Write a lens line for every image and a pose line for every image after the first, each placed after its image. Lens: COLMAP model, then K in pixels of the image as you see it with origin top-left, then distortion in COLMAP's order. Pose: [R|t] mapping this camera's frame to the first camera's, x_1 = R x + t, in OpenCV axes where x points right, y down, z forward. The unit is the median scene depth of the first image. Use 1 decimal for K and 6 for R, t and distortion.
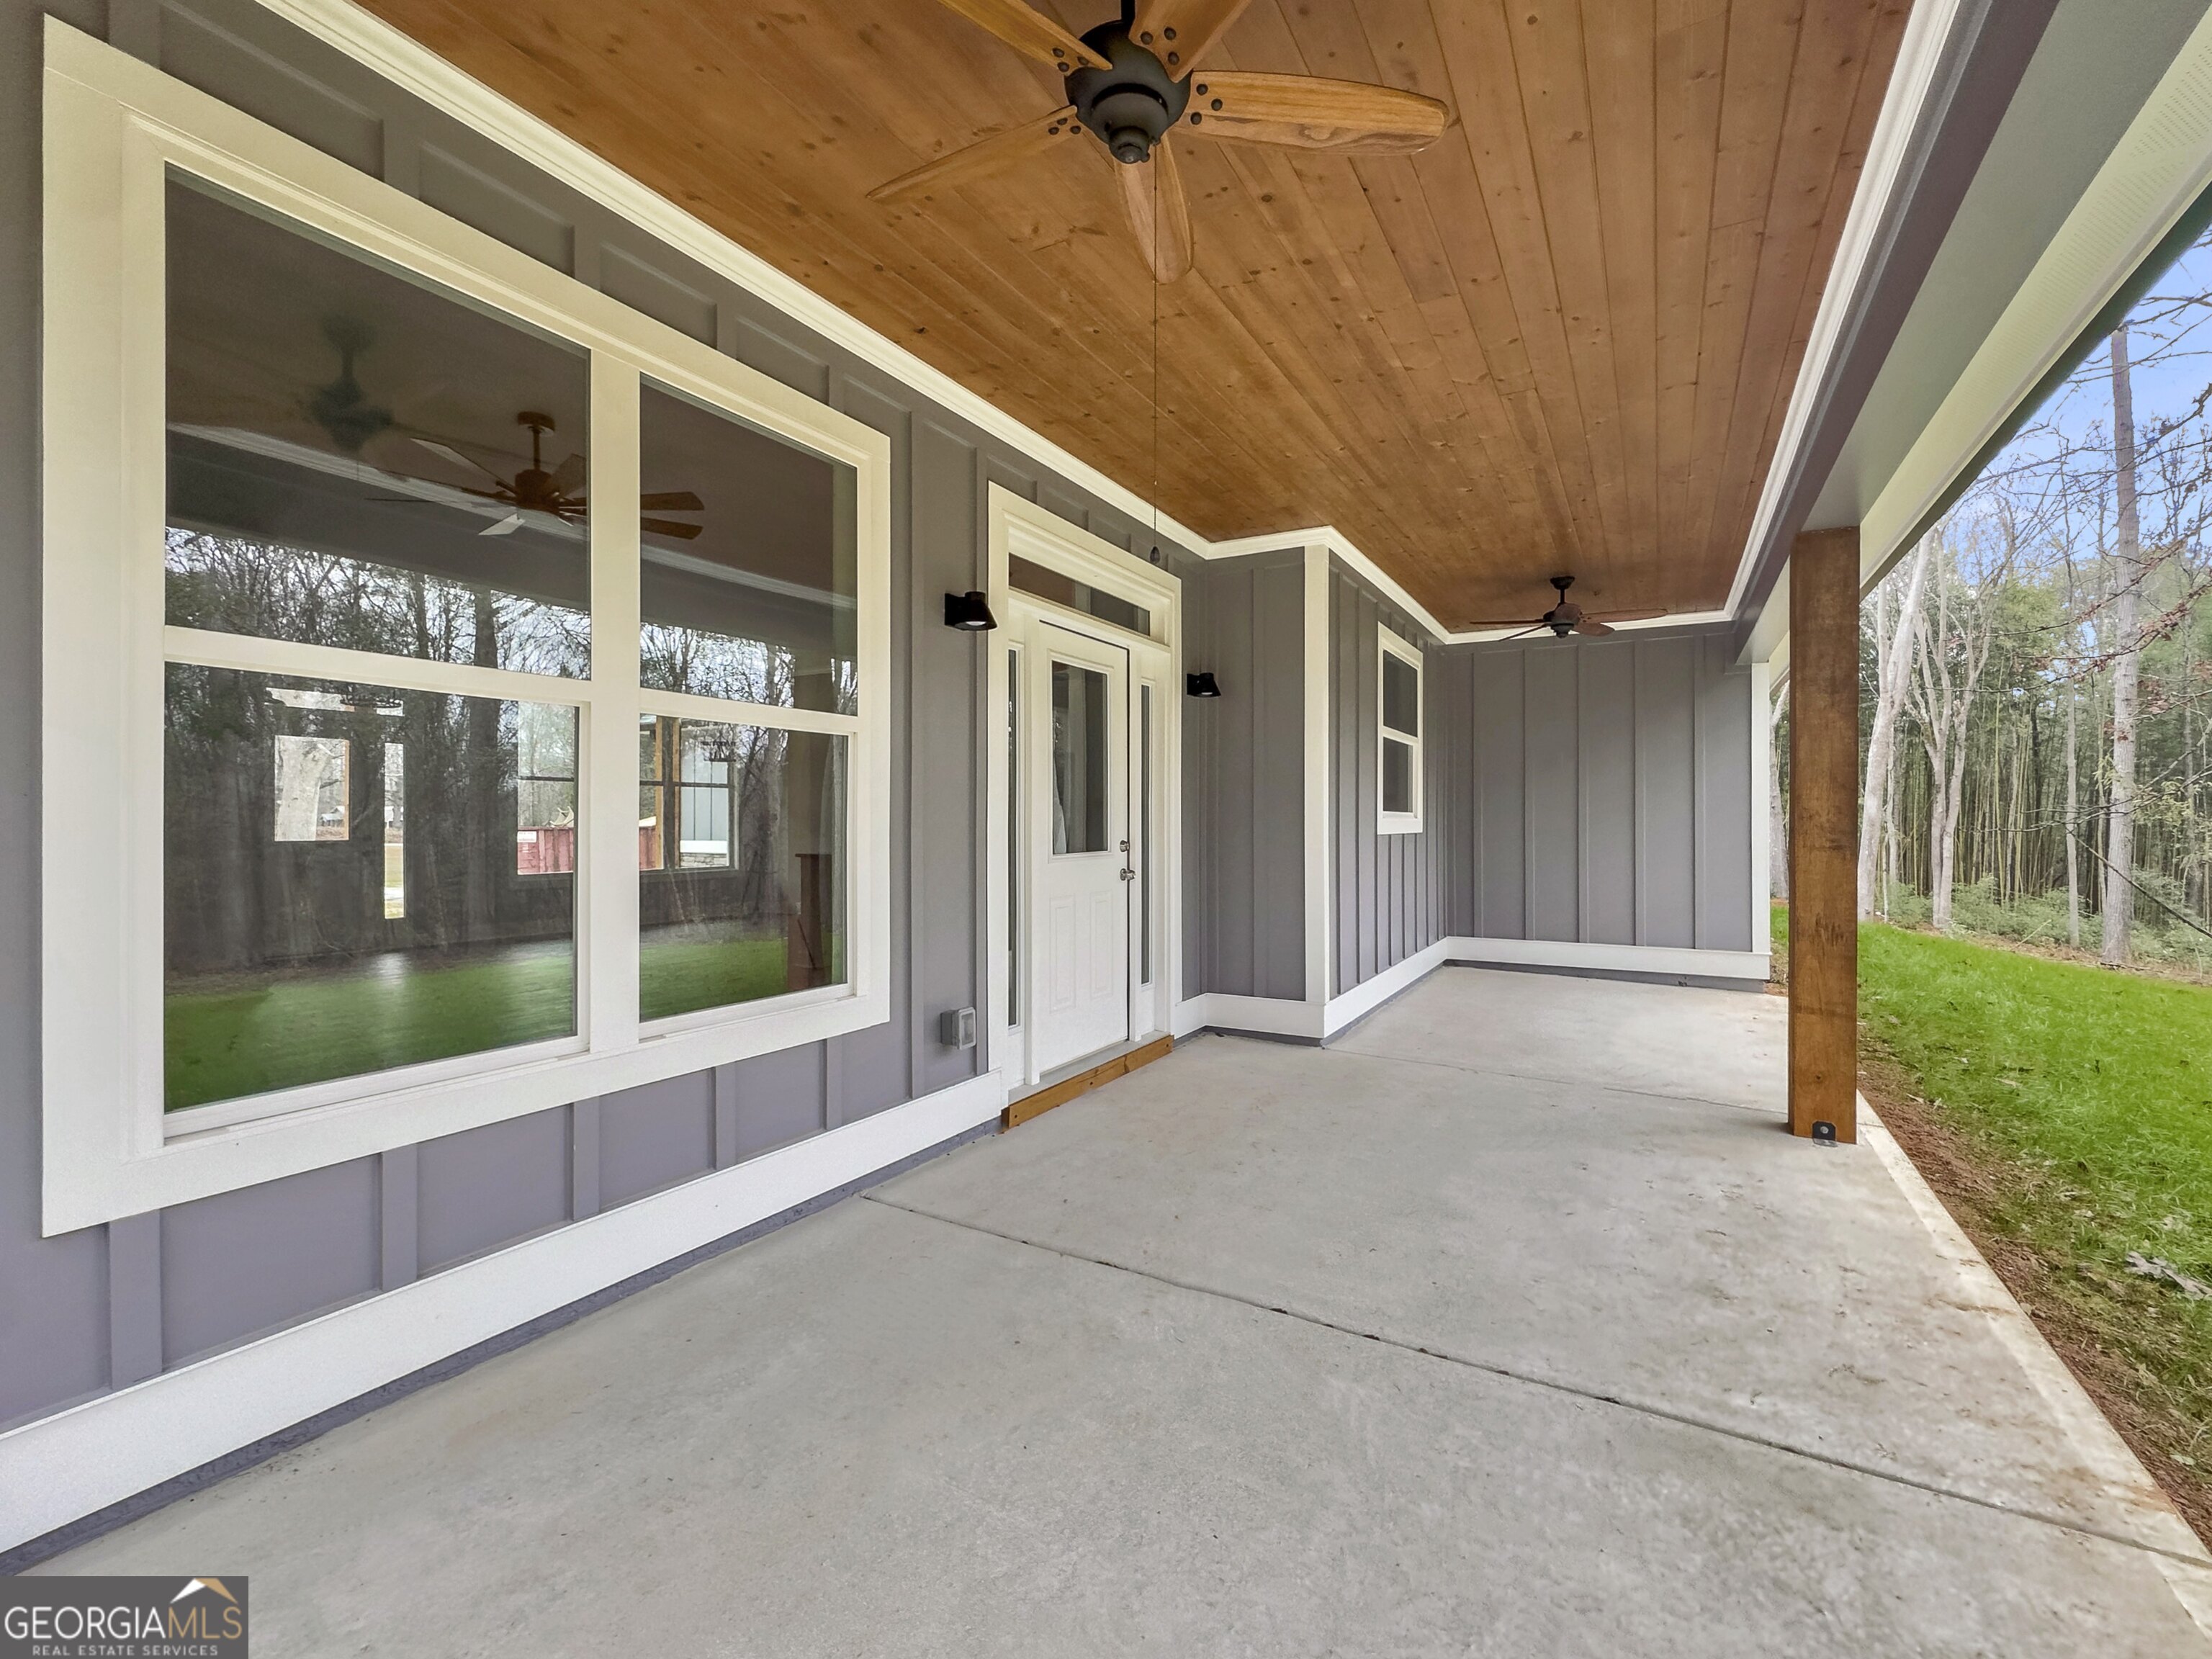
lens RADIAL K [[978.9, 0, 1110.0], [0, 978.9, 827.6], [0, 0, 1]] dist [-0.006445, 0.000510]
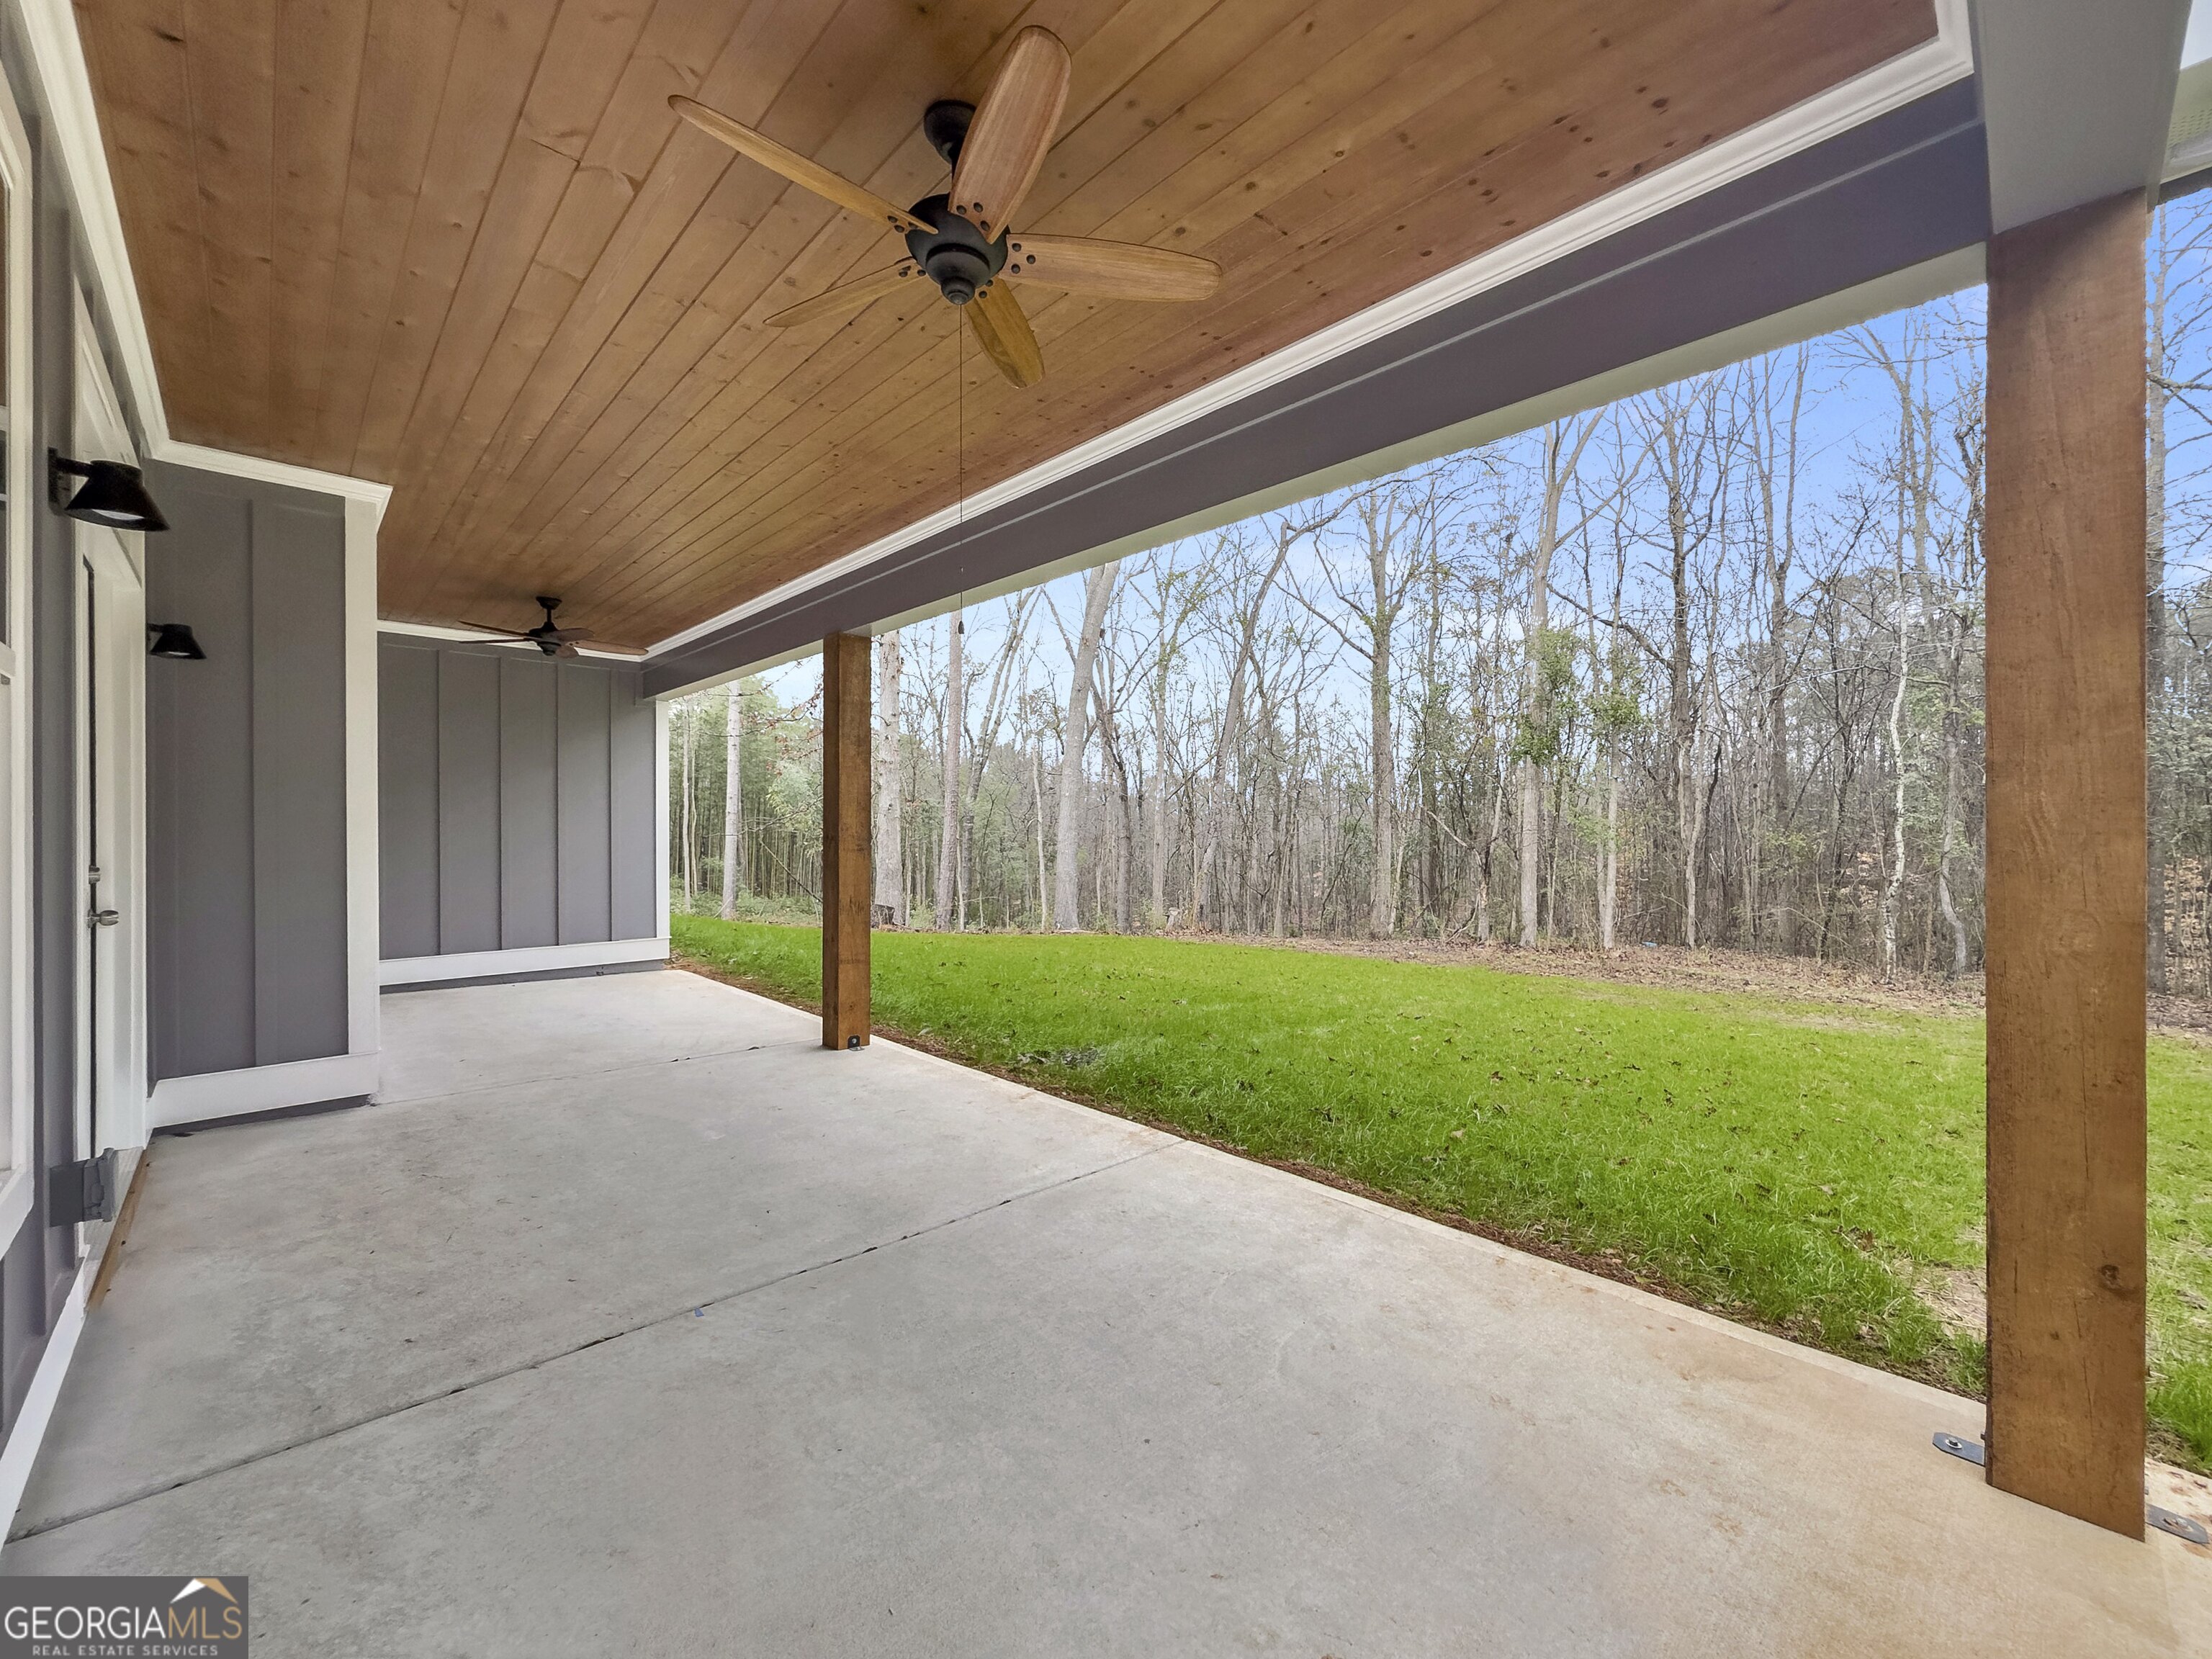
lens RADIAL K [[921.2, 0, 1115.2], [0, 921.2, 826.3], [0, 0, 1]] dist [-0.013988, 0.001420]
pose [[0.265781, -0.000428, 0.964033, -0.561690], [0.006687, 0.999977, -0.001400, -0.011519], [-0.964010, 0.006819, 0.265778, 0.275268]]
